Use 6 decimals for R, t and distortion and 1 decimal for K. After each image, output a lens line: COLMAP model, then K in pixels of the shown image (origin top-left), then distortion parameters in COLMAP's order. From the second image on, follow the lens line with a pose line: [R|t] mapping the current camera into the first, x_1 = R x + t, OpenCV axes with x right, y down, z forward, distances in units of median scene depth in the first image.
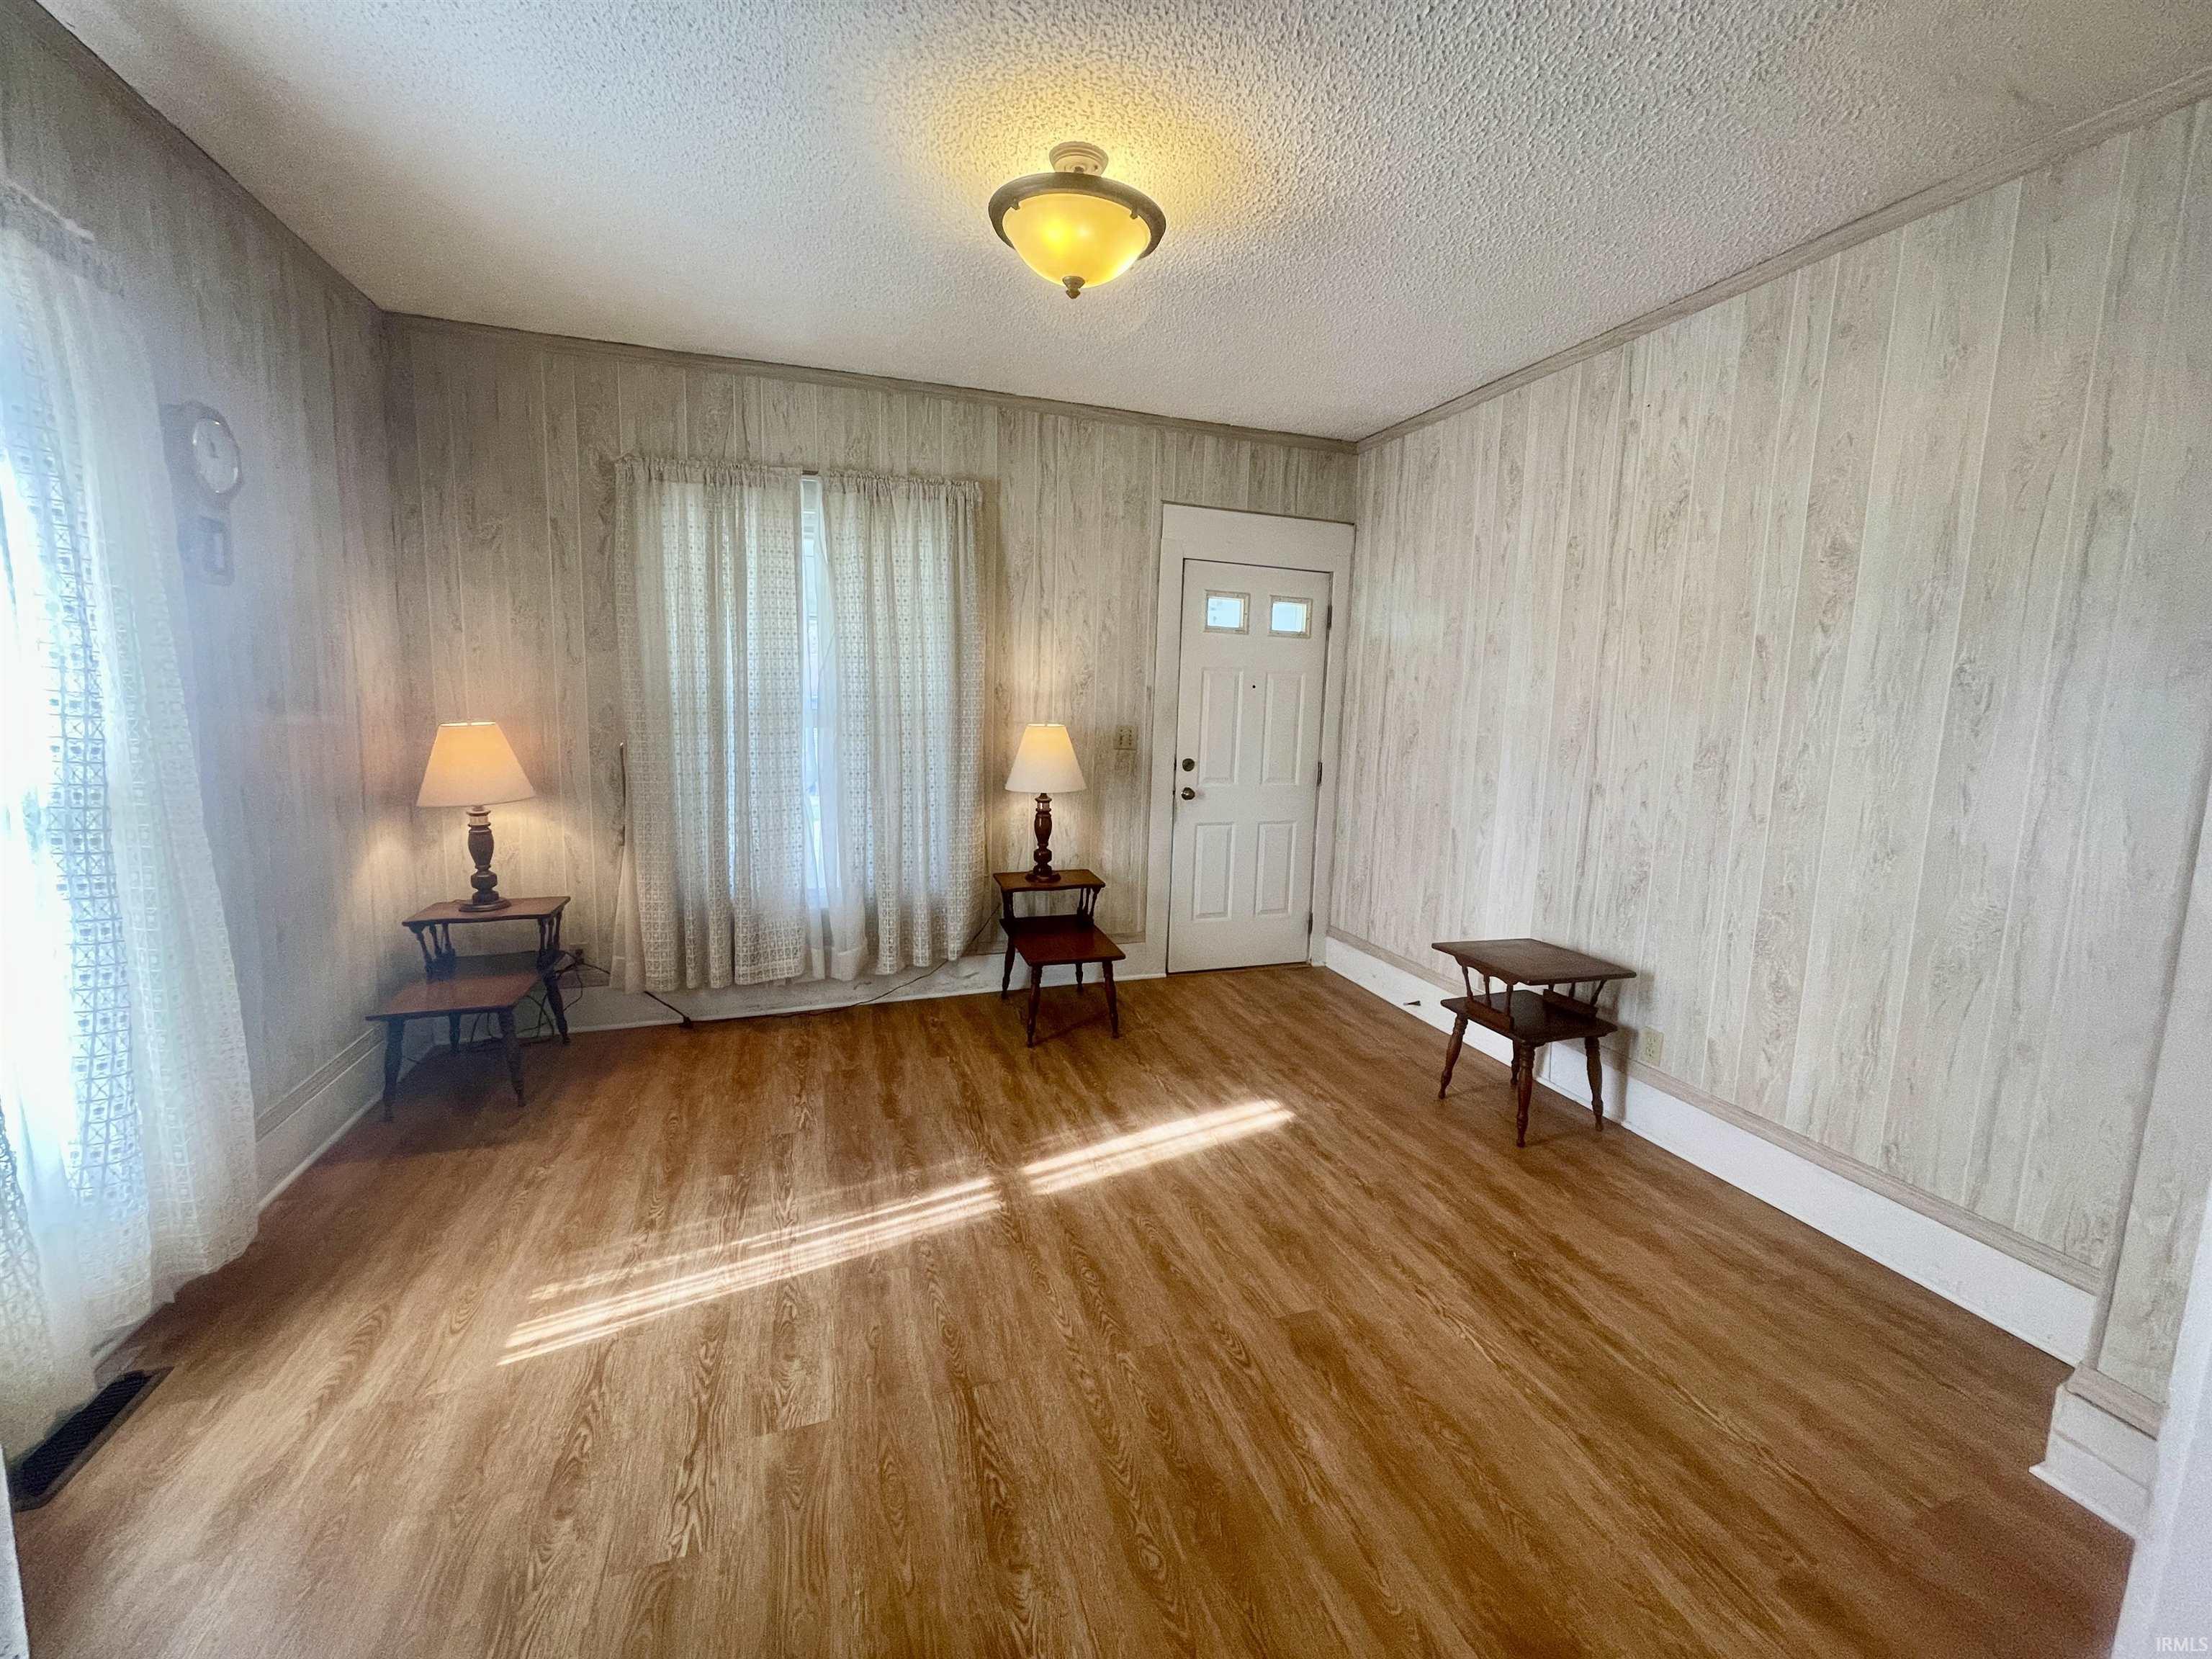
lens RADIAL K [[891.0, 0, 1118.0], [0, 891.0, 820.0], [0, 0, 1]] dist [-0.000851, -0.000014]
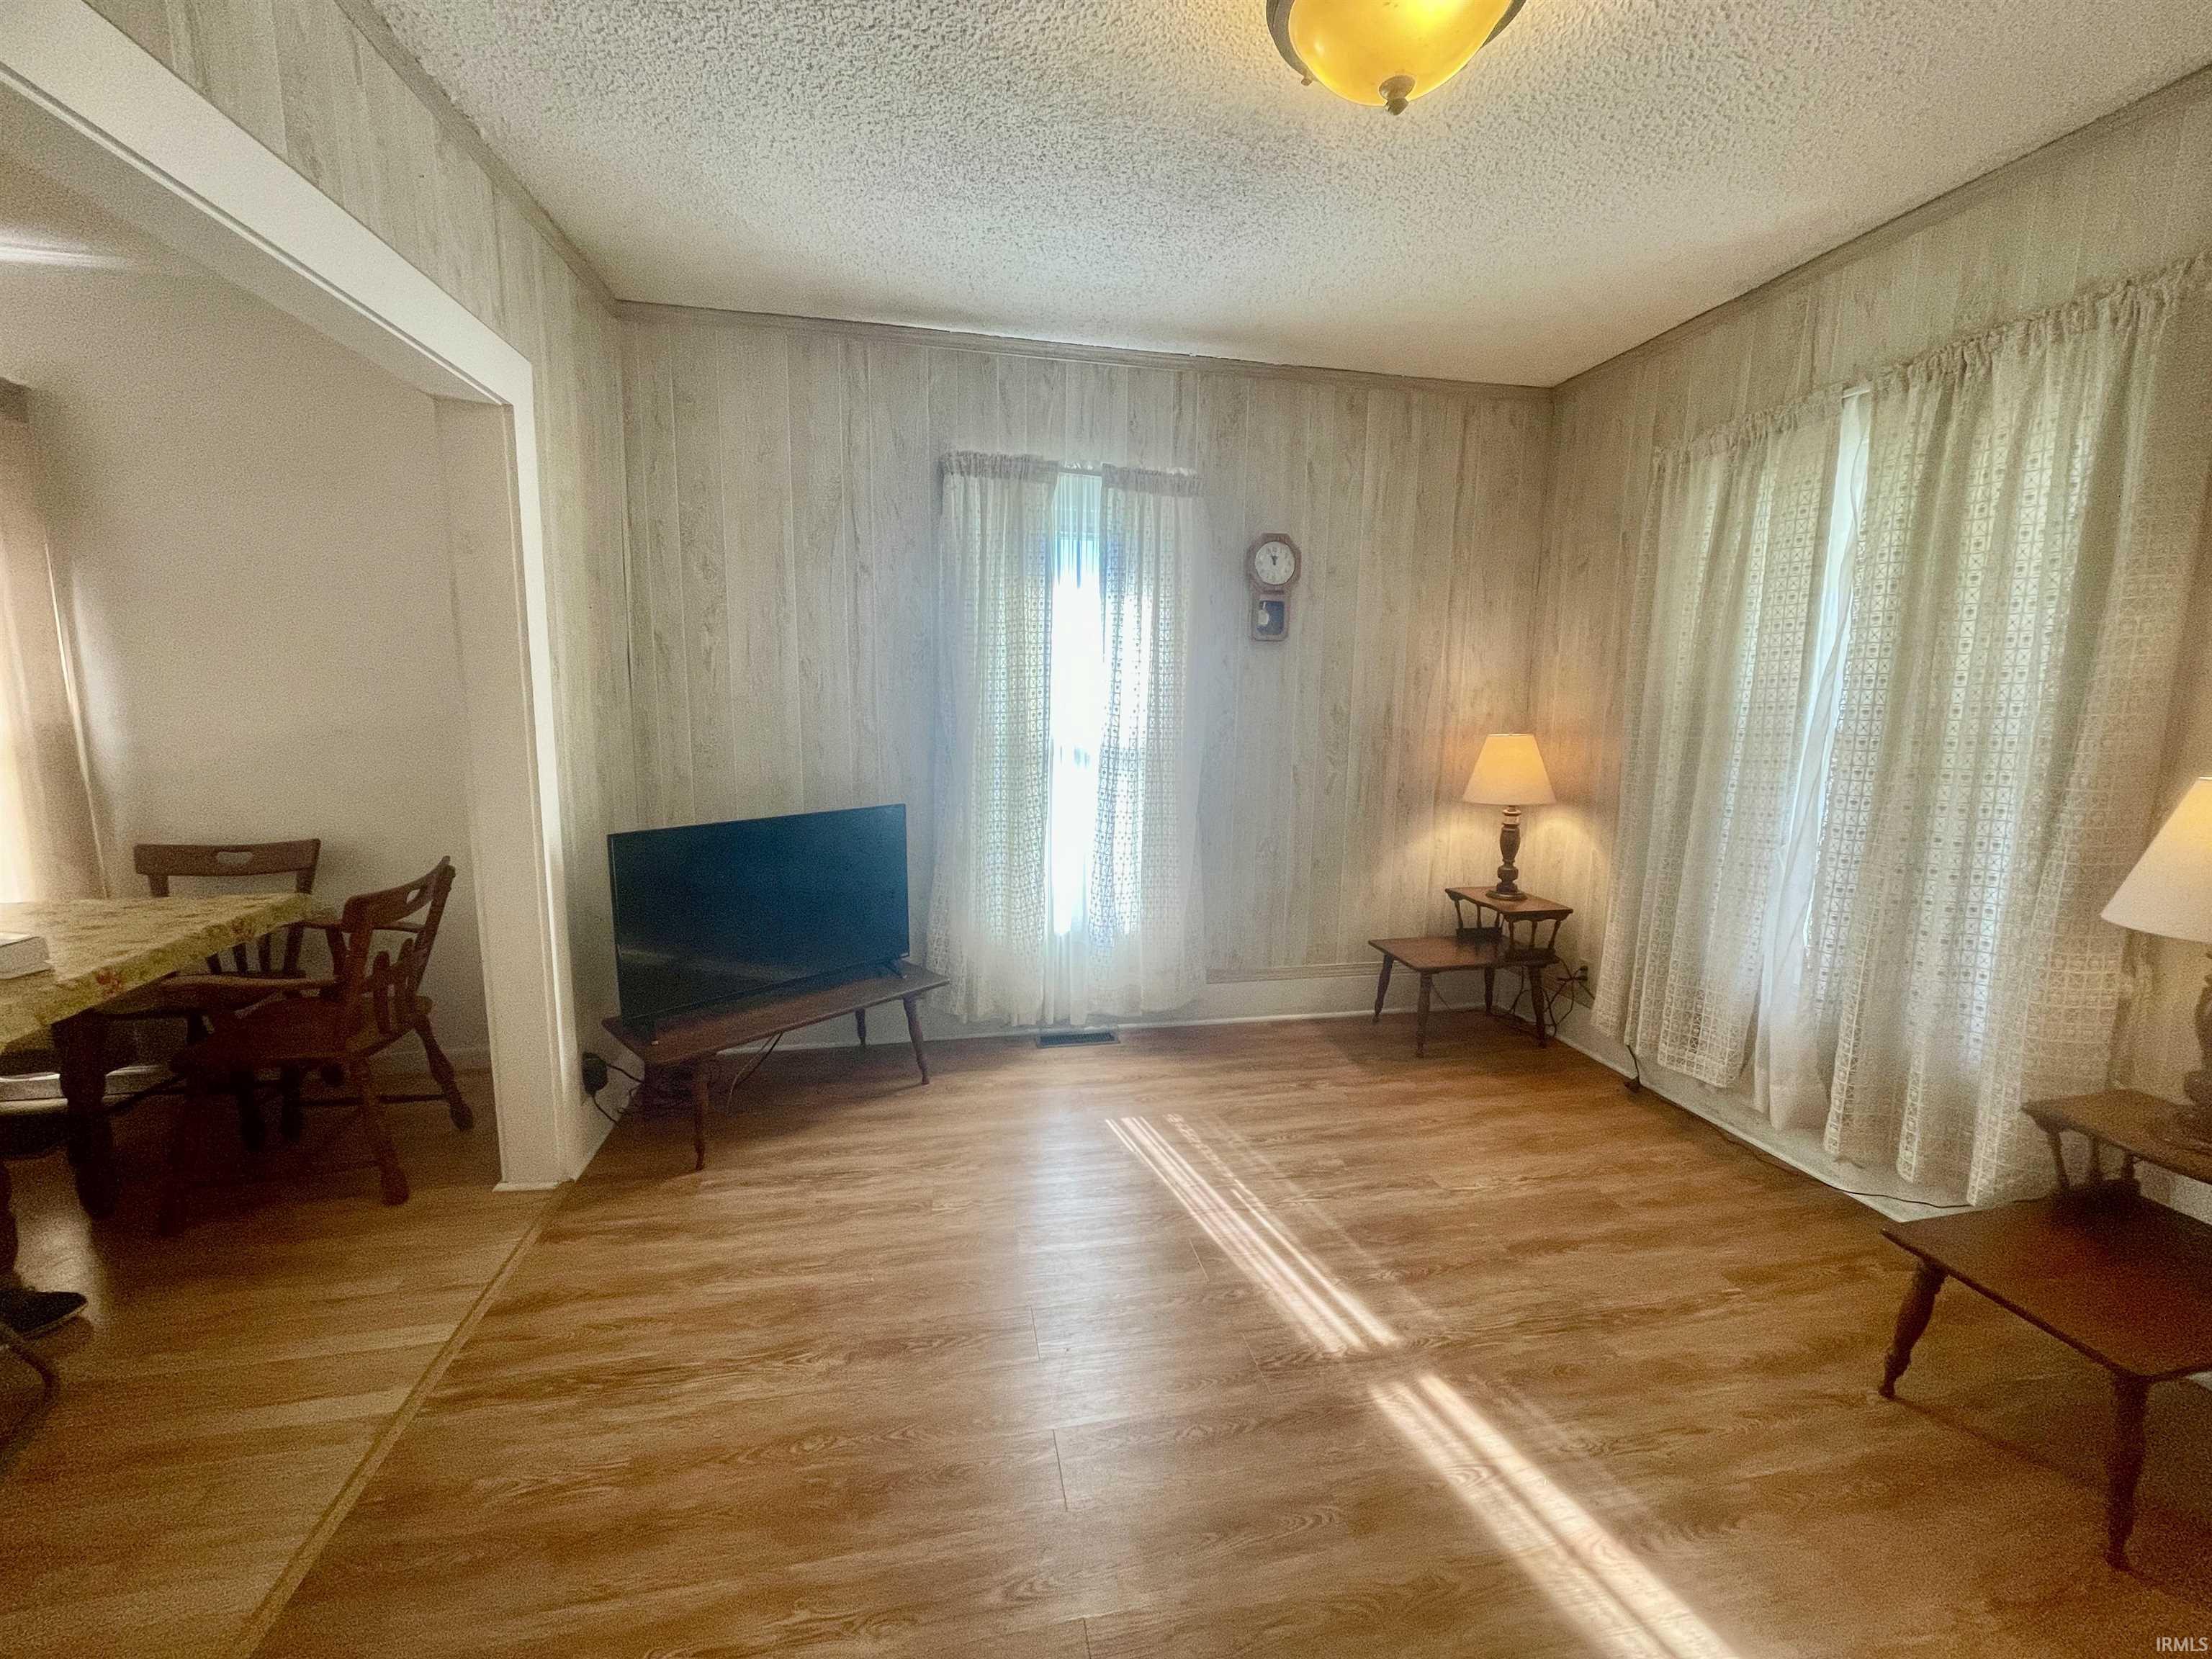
lens RADIAL K [[891.0, 0, 1118.0], [0, 891.0, 820.0], [0, 0, 1]] dist [-0.000851, -0.000014]
pose [[-0.129583, 0.114841, -0.984896, 0.501985], [-0.148446, 0.979830, 0.133781, -0.083693], [0.980394, 0.163540, -0.109922, 0.678846]]
